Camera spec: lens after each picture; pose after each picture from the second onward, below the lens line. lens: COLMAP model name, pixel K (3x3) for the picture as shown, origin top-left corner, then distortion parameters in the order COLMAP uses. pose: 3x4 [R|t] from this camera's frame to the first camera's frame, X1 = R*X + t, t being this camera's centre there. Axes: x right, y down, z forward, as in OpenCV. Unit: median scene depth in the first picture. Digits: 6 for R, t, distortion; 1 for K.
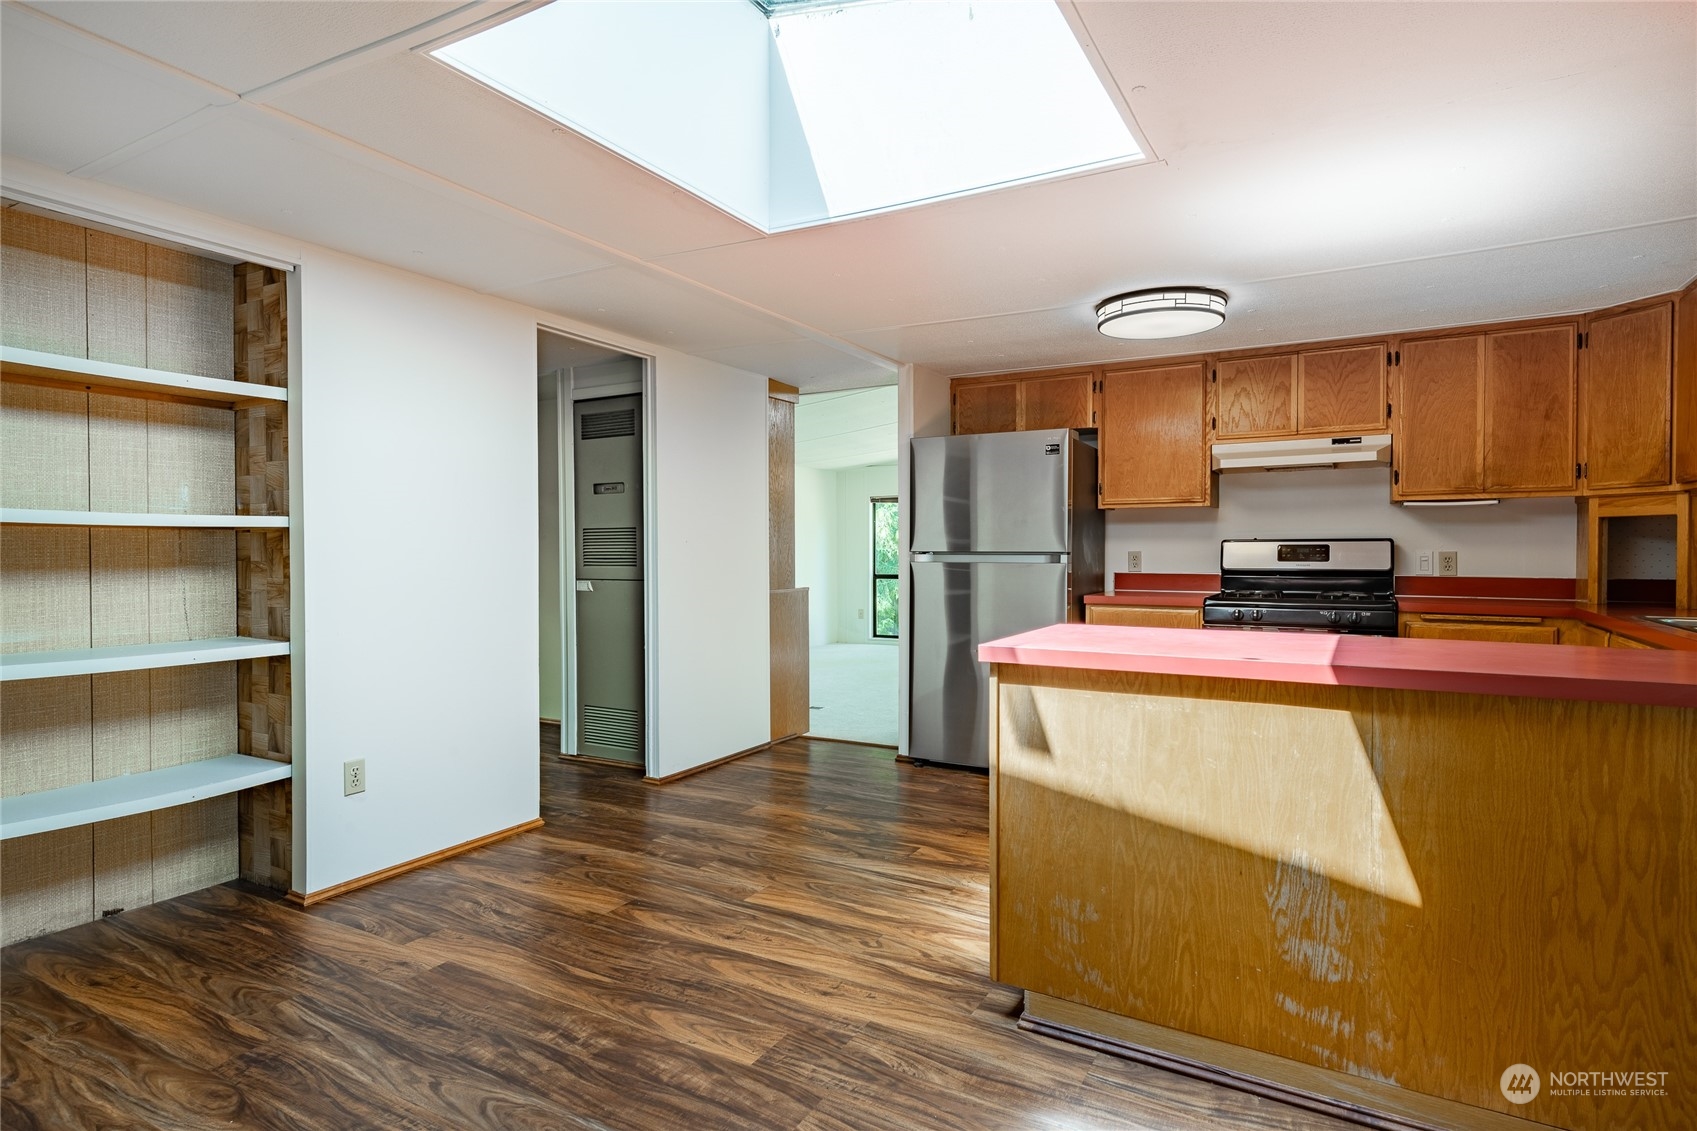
lens RADIAL K [[894.1, 0, 854.0], [0, 894.1, 563.0], [0, 0, 1]] dist [-0.001944, -0.000668]
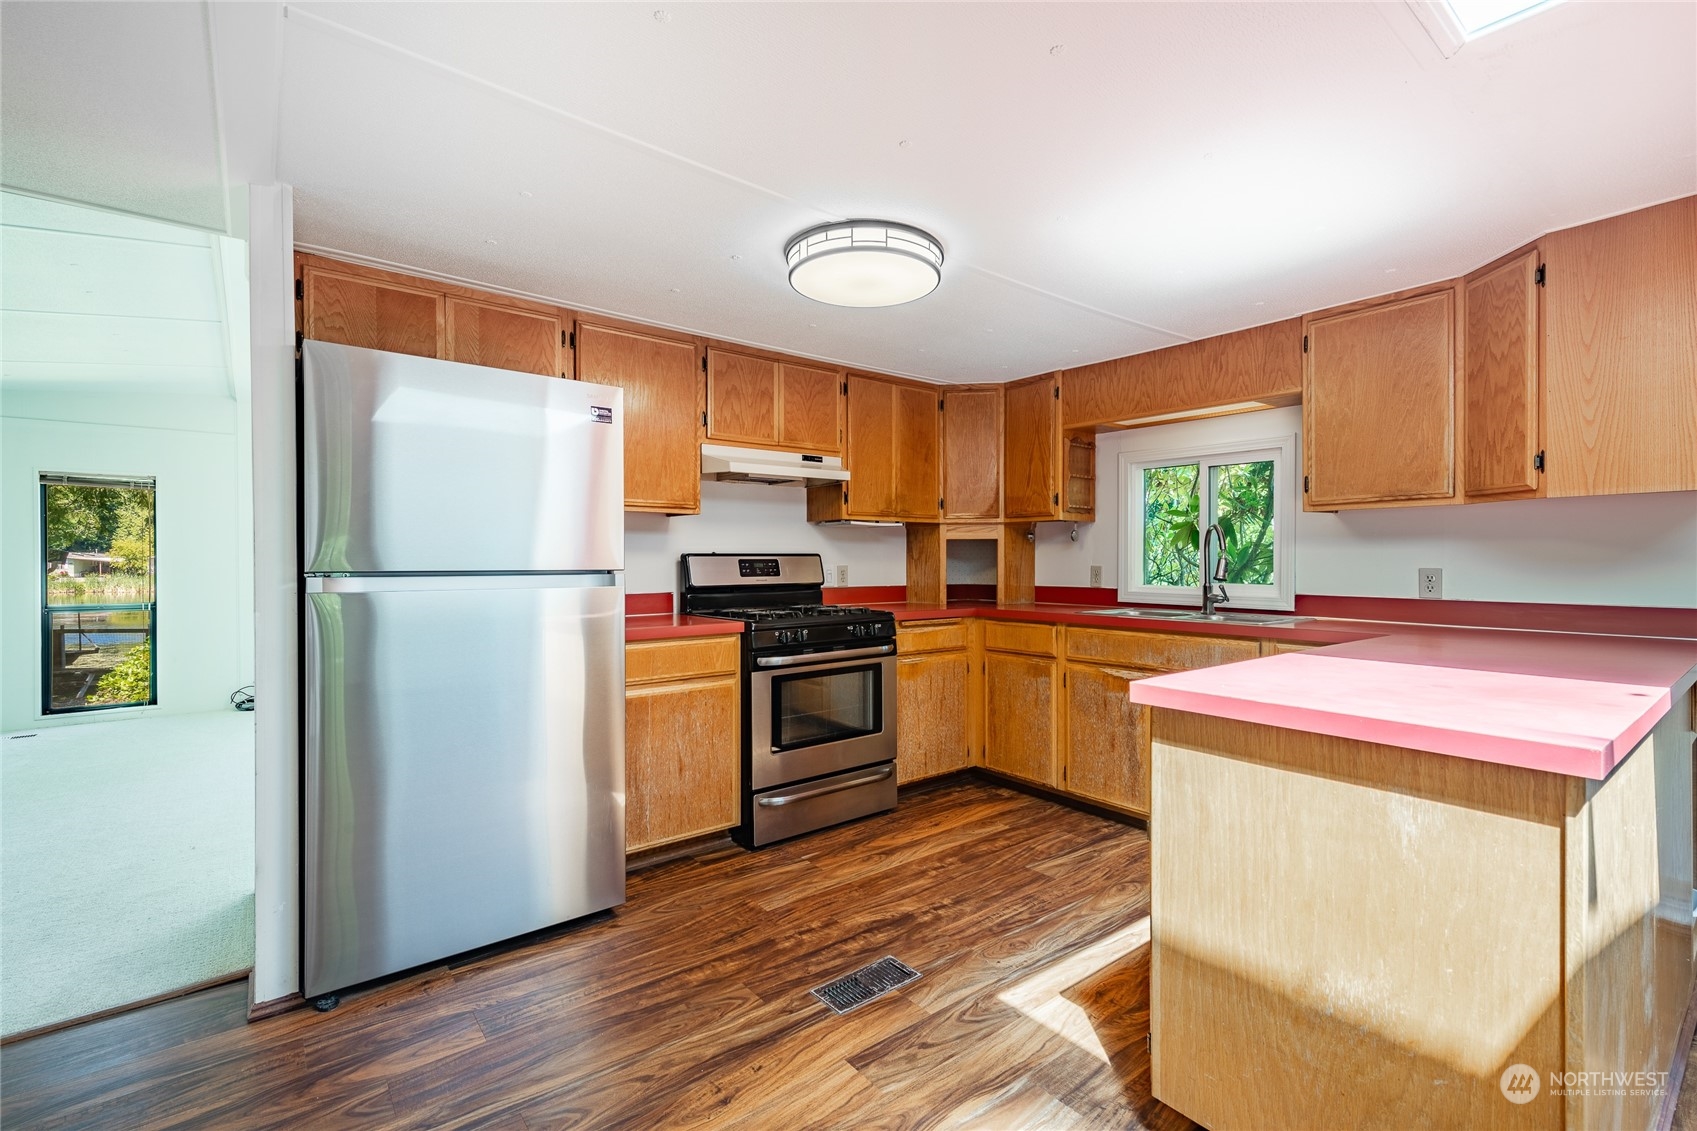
lens RADIAL K [[740.6, 0, 848.5], [0, 740.6, 565.5], [0, 0, 1]] dist [0.001211, -0.000099]
pose [[0.365567, -0.007504, 0.930755, -0.226621], [0.017345, 0.999849, 0.001248, -0.013948], [-0.930624, 0.015688, 0.365641, 0.647509]]
